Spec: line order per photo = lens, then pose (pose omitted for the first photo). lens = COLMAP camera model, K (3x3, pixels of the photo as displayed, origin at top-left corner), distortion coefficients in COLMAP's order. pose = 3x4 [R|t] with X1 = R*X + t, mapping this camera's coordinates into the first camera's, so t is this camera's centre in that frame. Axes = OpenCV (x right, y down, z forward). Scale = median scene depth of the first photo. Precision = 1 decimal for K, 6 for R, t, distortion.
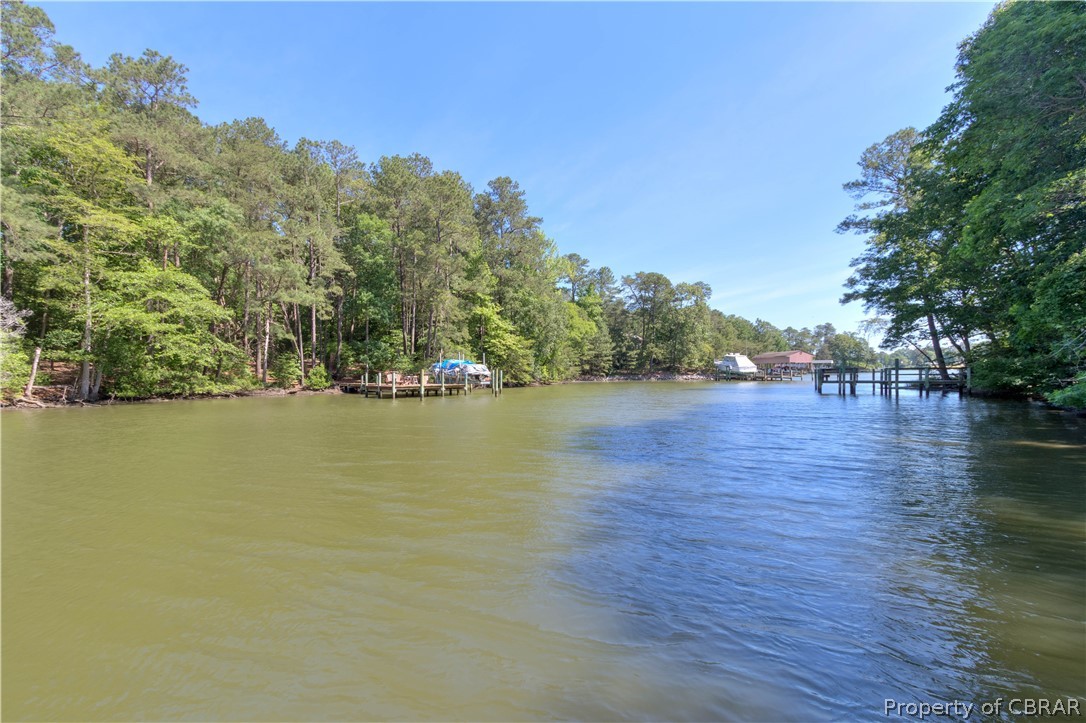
lens RADIAL K [[493.3, 0, 539.2], [0, 493.3, 359.3], [0, 0, 1]] dist [-0.002920, -0.000398]
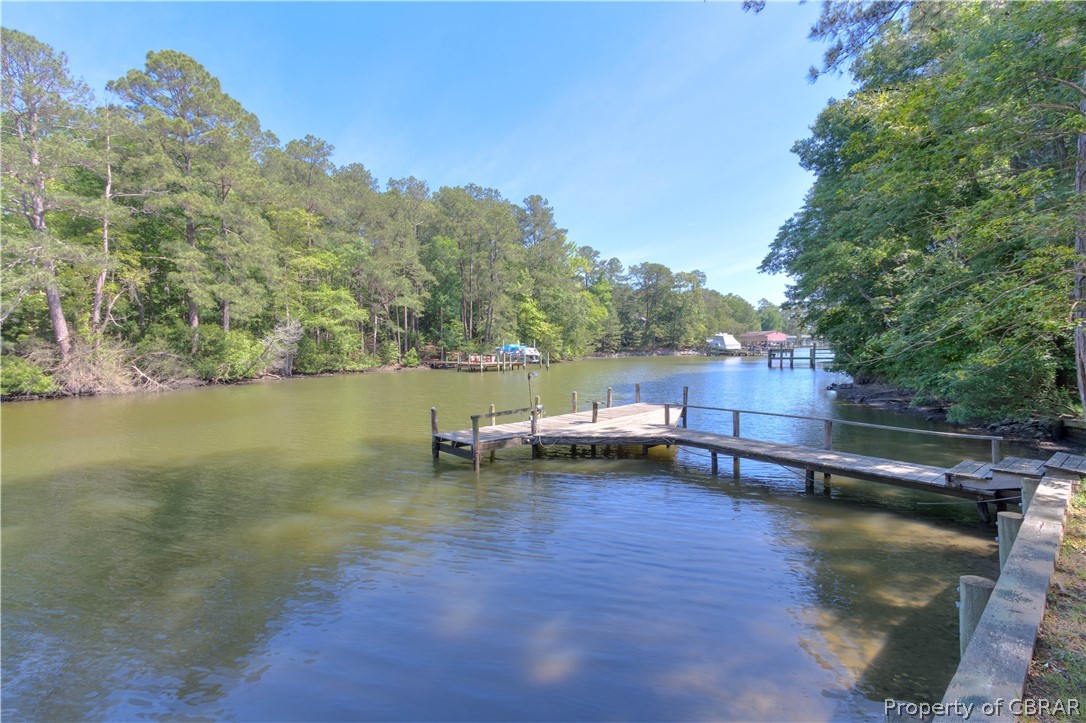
lens RADIAL K [[493.3, 0, 535.9], [0, 493.3, 367.8], [0, 0, 1]] dist [-0.002920, -0.000398]
pose [[0.999880, -0.008464, -0.012959, -0.065936], [0.009350, 0.997508, 0.069931, -0.023188], [0.012335, -0.070044, 0.997468, -0.307080]]
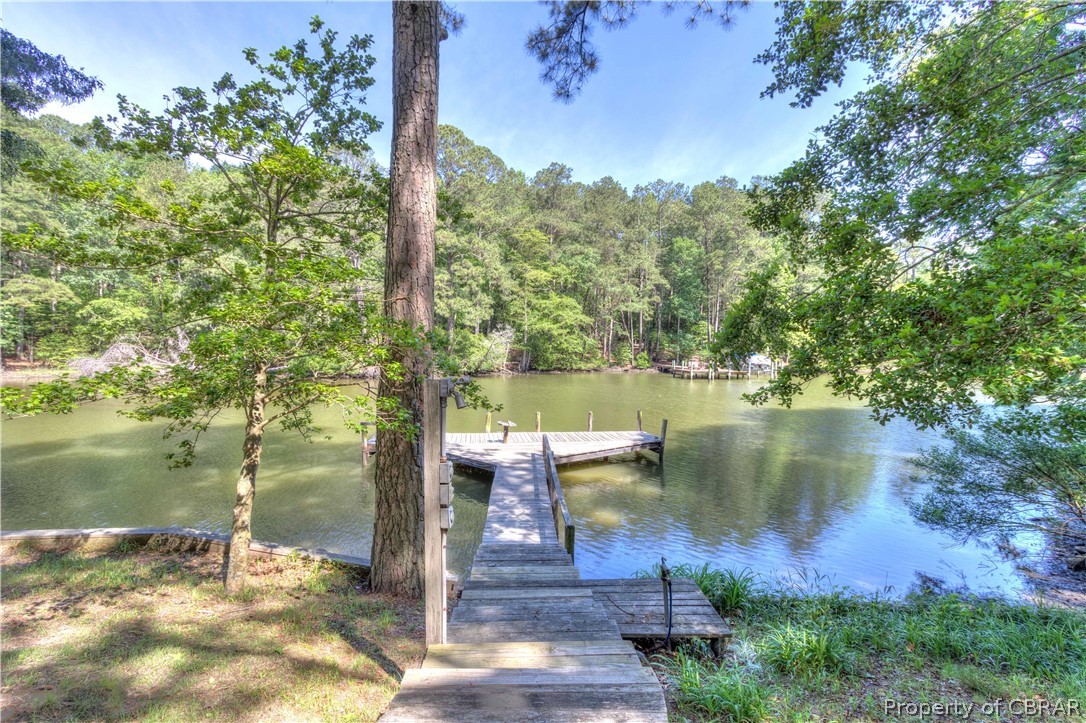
lens RADIAL K [[493.3, 0, 536.9], [0, 493.3, 371.5], [0, 0, 1]] dist [-0.002920, -0.000398]
pose [[0.801898, 0.055124, -0.594913, 0.123485], [-0.007083, 0.996542, 0.082792, -0.037179], [0.597419, -0.062177, 0.799515, -0.256150]]
